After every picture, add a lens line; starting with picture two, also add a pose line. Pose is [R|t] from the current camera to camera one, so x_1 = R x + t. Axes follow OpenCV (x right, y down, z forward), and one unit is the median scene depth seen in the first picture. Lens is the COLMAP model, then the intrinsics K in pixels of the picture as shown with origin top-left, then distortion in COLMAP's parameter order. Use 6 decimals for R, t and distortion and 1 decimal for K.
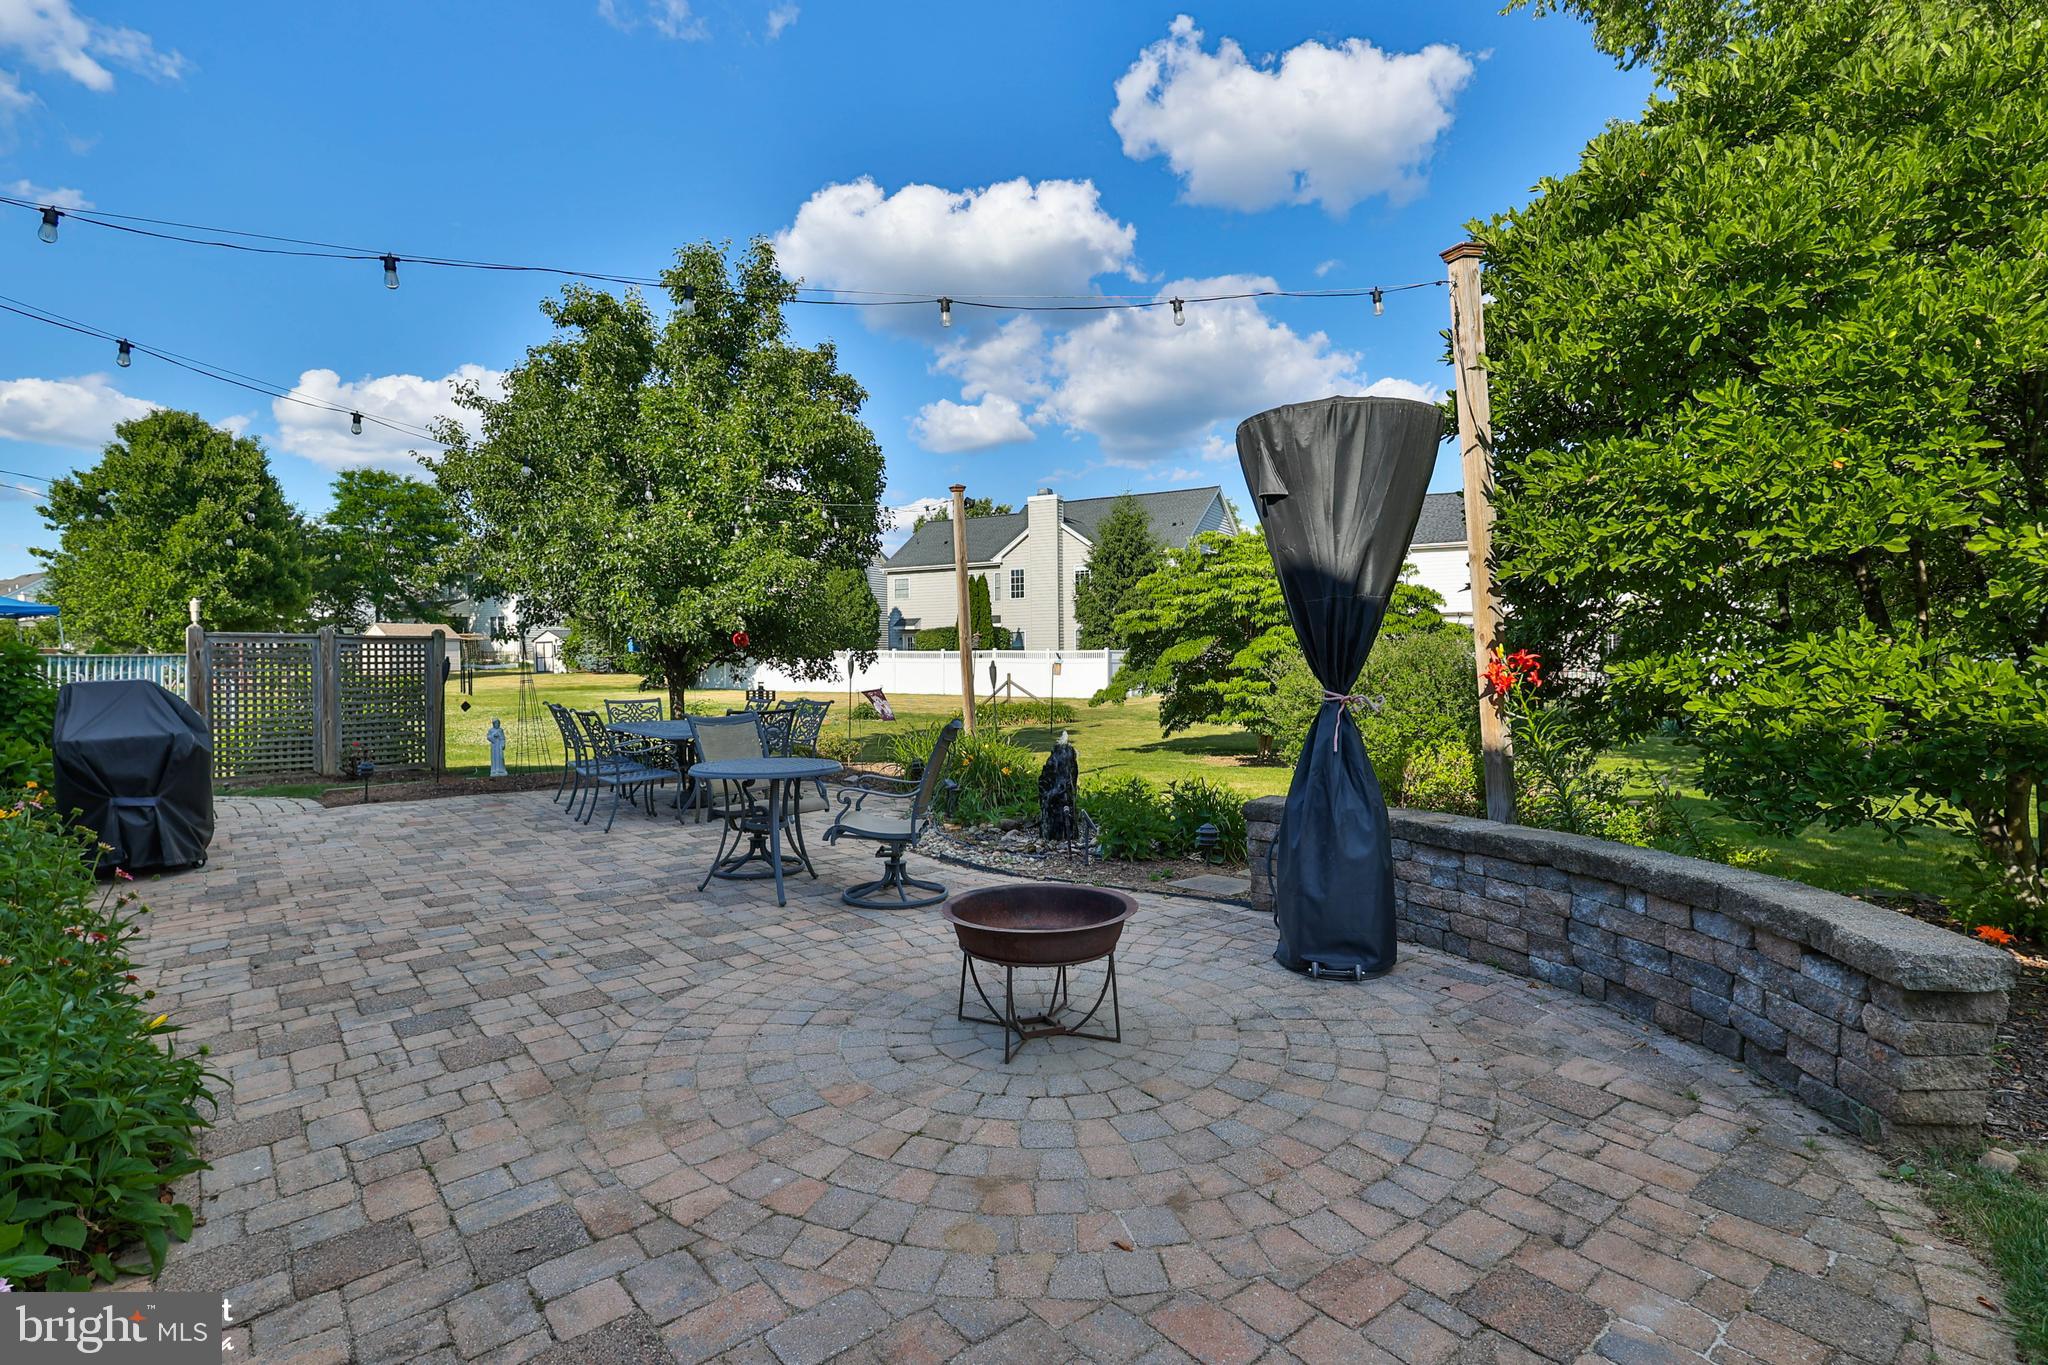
lens RADIAL K [[981.1, 0, 1002.4], [0, 981.1, 681.3], [0, 0, 1]] dist [0.005112, 0.000823]
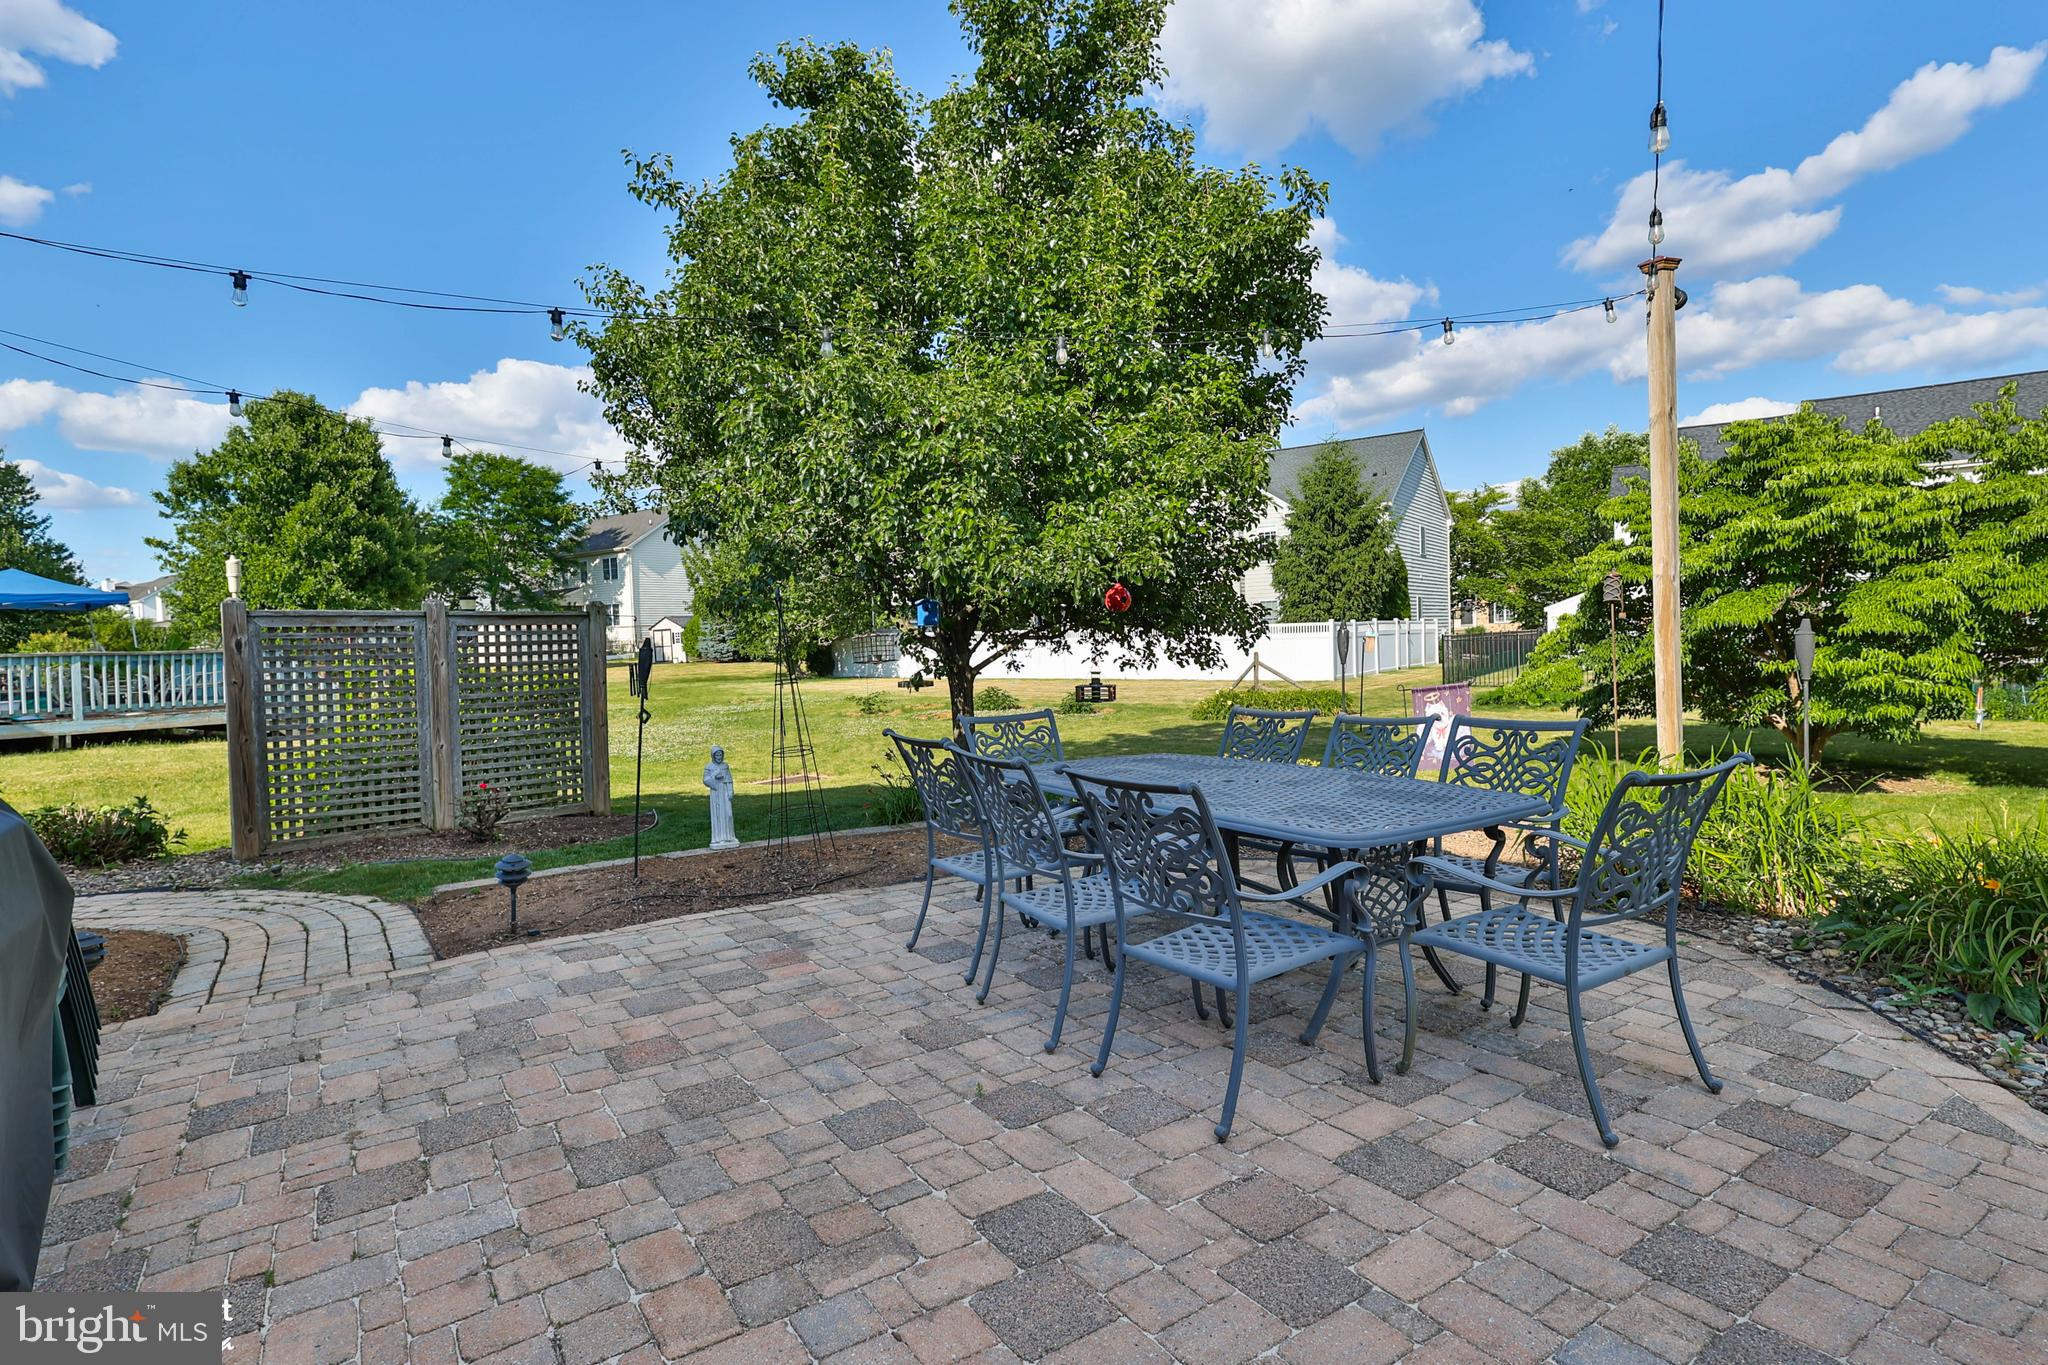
lens RADIAL K [[1031.4, 0, 1021.8], [0, 1031.4, 666.8], [0, 0, 1]] dist [0.000252, 0.000962]
pose [[0.995606, -0.019185, -0.091650, -0.222635], [0.019495, 0.999807, 0.002487, -0.004822], [0.091585, -0.004263, 0.995788, 0.330577]]
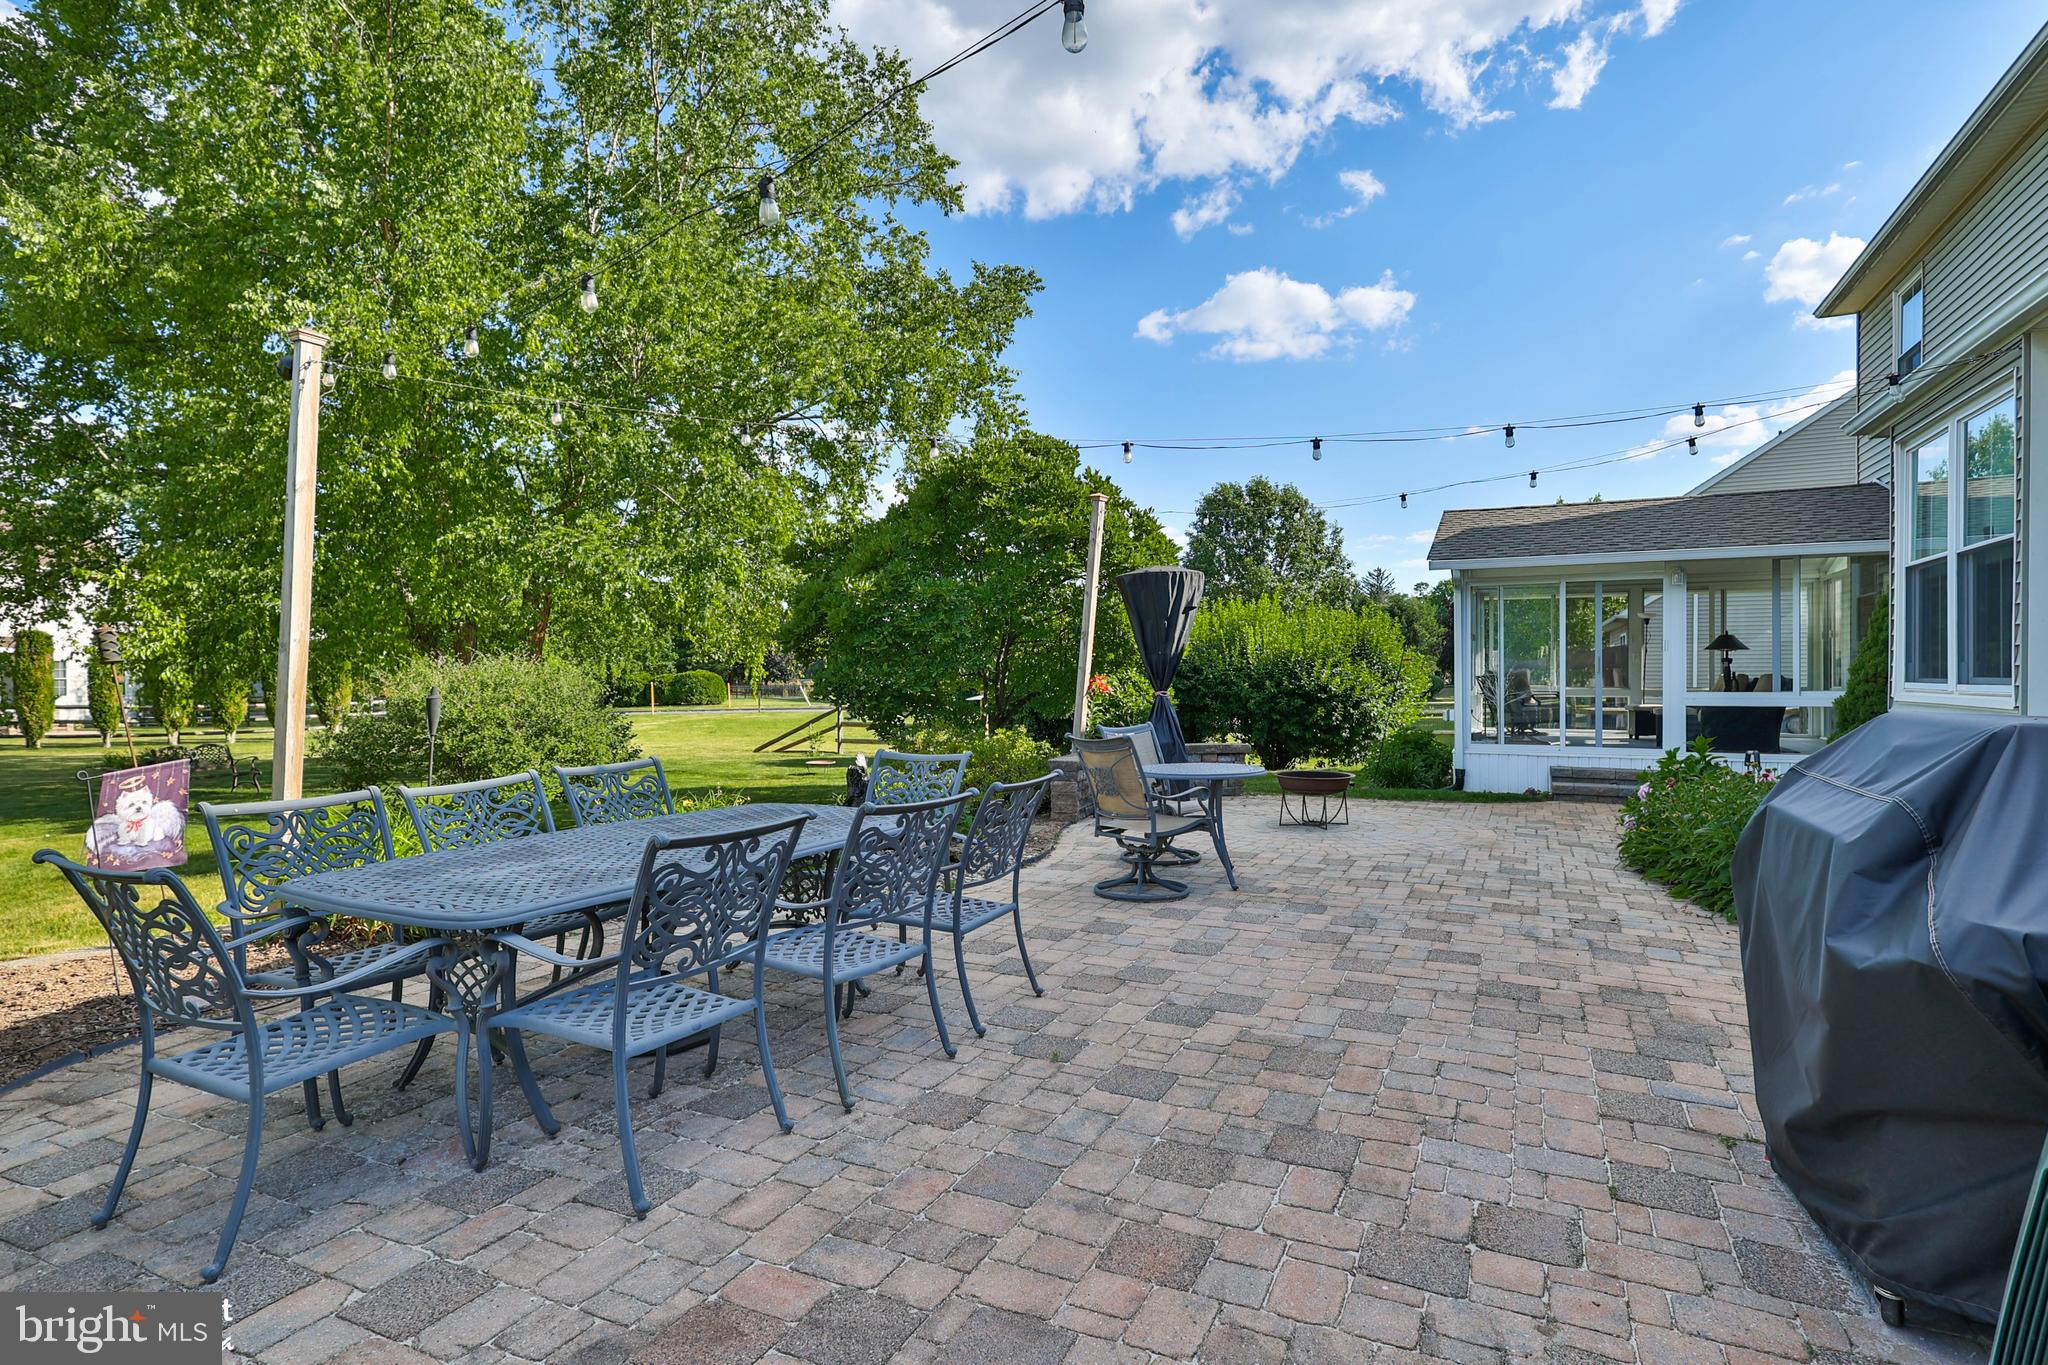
lens RADIAL K [[1000.4, 0, 1014.6], [0, 1000.4, 679.8], [0, 0, 1]] dist [0.000489, -0.000048]
pose [[-0.402717, 0.008668, 0.915284, -0.463644], [0.031422, 0.999497, 0.004359, -0.012156], [-0.914785, 0.030516, -0.402787, 0.630444]]
